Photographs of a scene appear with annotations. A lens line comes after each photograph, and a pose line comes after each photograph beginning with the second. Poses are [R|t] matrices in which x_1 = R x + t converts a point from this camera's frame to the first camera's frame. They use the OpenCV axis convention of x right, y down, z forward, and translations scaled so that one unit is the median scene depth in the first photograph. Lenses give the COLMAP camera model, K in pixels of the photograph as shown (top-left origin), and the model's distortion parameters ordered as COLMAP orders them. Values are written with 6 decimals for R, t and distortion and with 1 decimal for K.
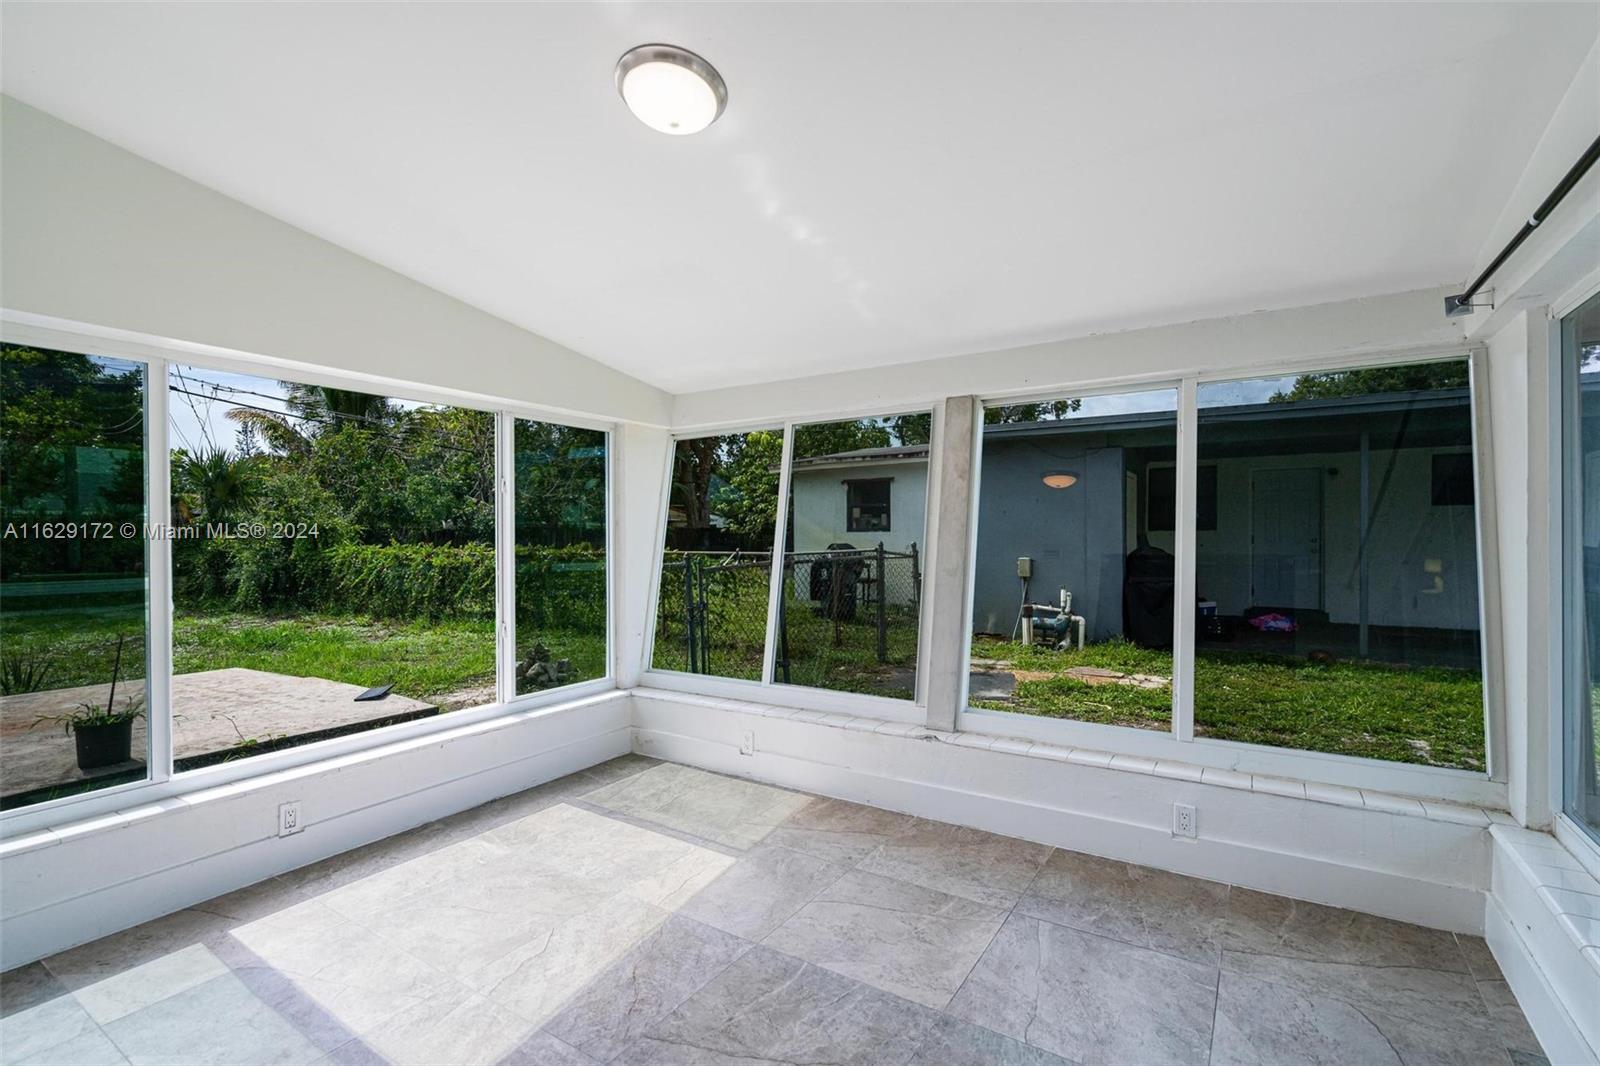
lens RADIAL K [[727.6, 0, 820.0], [0, 727.6, 539.1], [0, 0, 1]] dist [-0.003496, 0.000766]
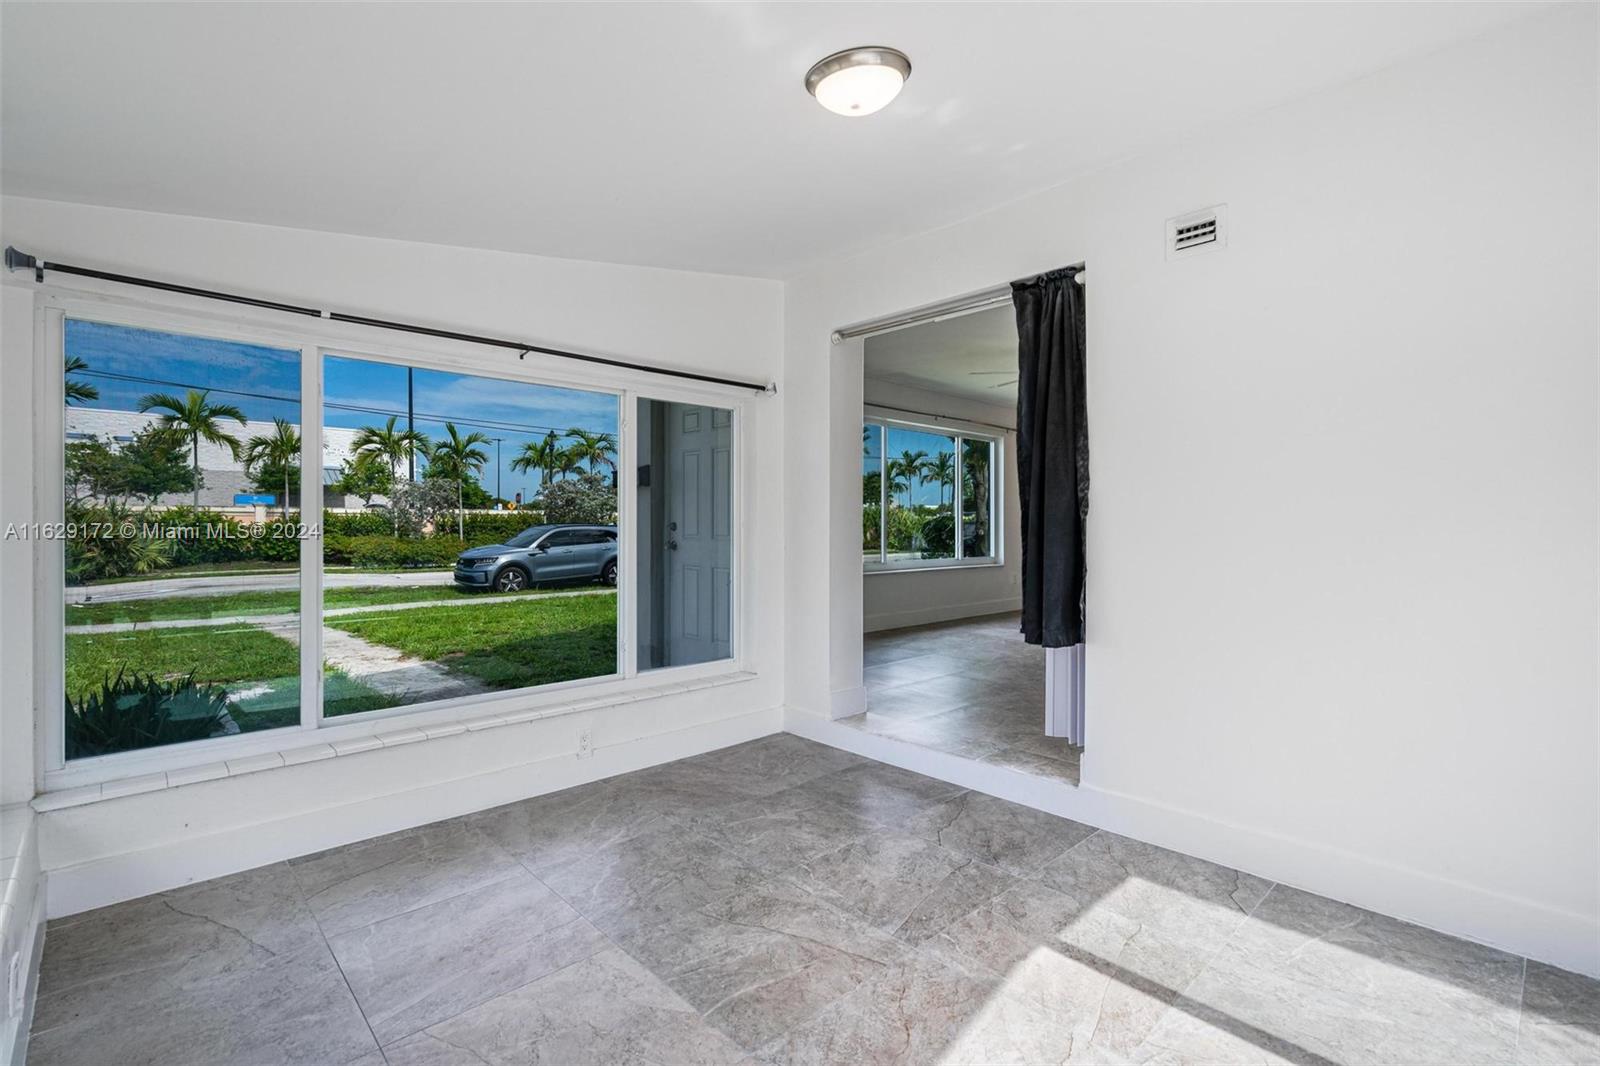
lens RADIAL K [[727.6, 0, 807.0], [0, 727.6, 521.5], [0, 0, 1]] dist [-0.003496, 0.000766]
pose [[-0.966009, 0.002224, 0.258499, -0.273670], [0.002719, 0.999995, 0.001554, 0.010341], [-0.258494, 0.002204, -0.966010, 1.388282]]
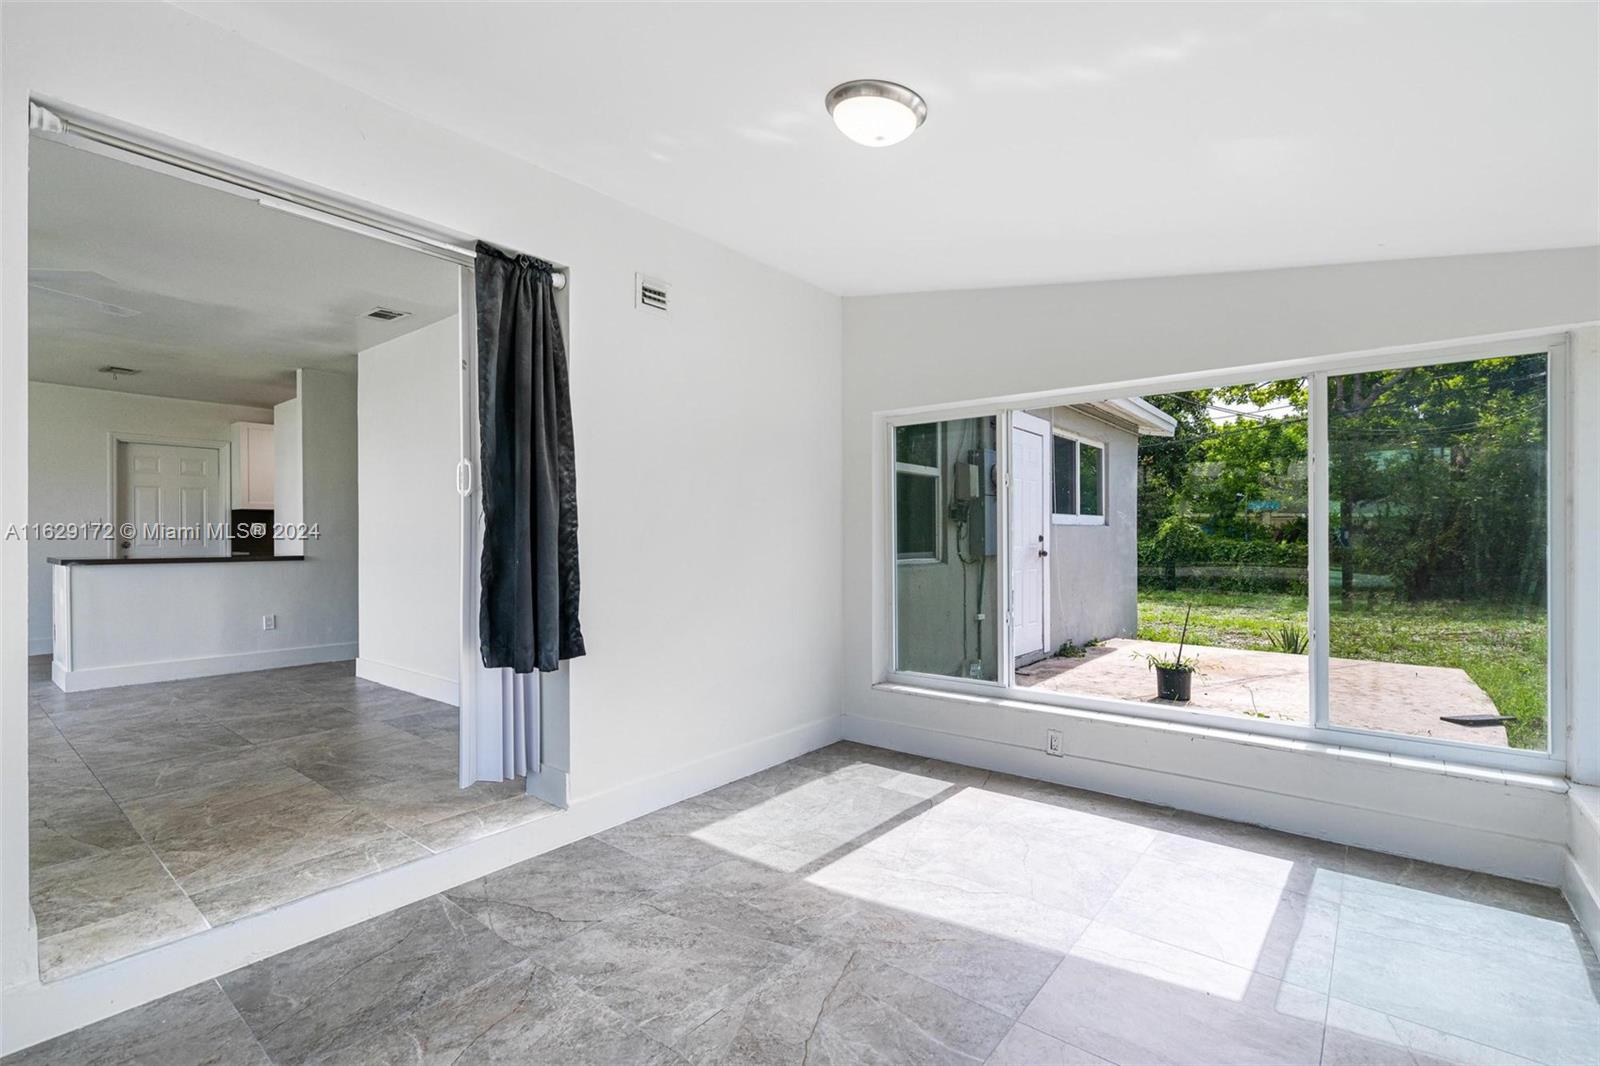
lens RADIAL K [[727.6, 0, 802.6], [0, 727.6, 531.8], [0, 0, 1]] dist [-0.003496, 0.000766]
pose [[-0.126485, -0.004758, -0.991957, 0.612767], [-0.004354, 0.999982, -0.004241, 0.013921], [0.991959, 0.003782, -0.126503, 0.706408]]
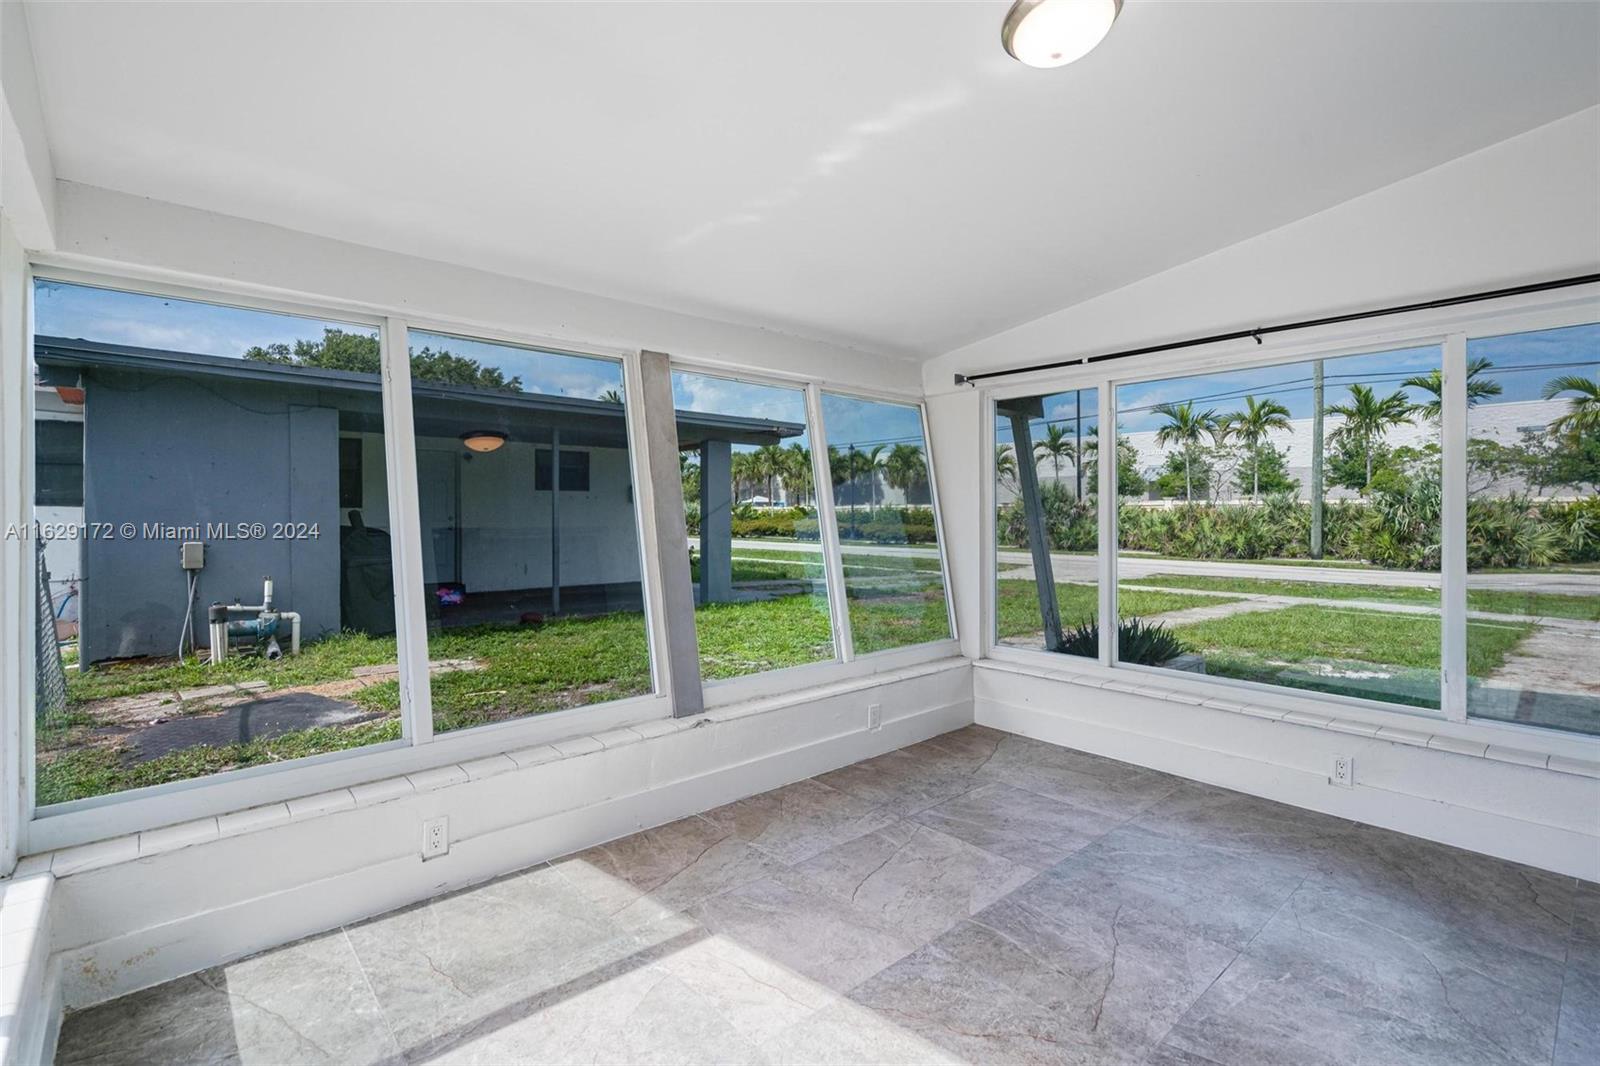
lens RADIAL K [[727.6, 0, 815.2], [0, 727.6, 516.0], [0, 0, 1]] dist [-0.003496, 0.000766]
pose [[0.277928, 0.001506, 0.960601, -0.819141], [0.005866, 0.999977, -0.003265, 0.019199], [-0.960584, 0.006543, 0.277913, 0.718983]]
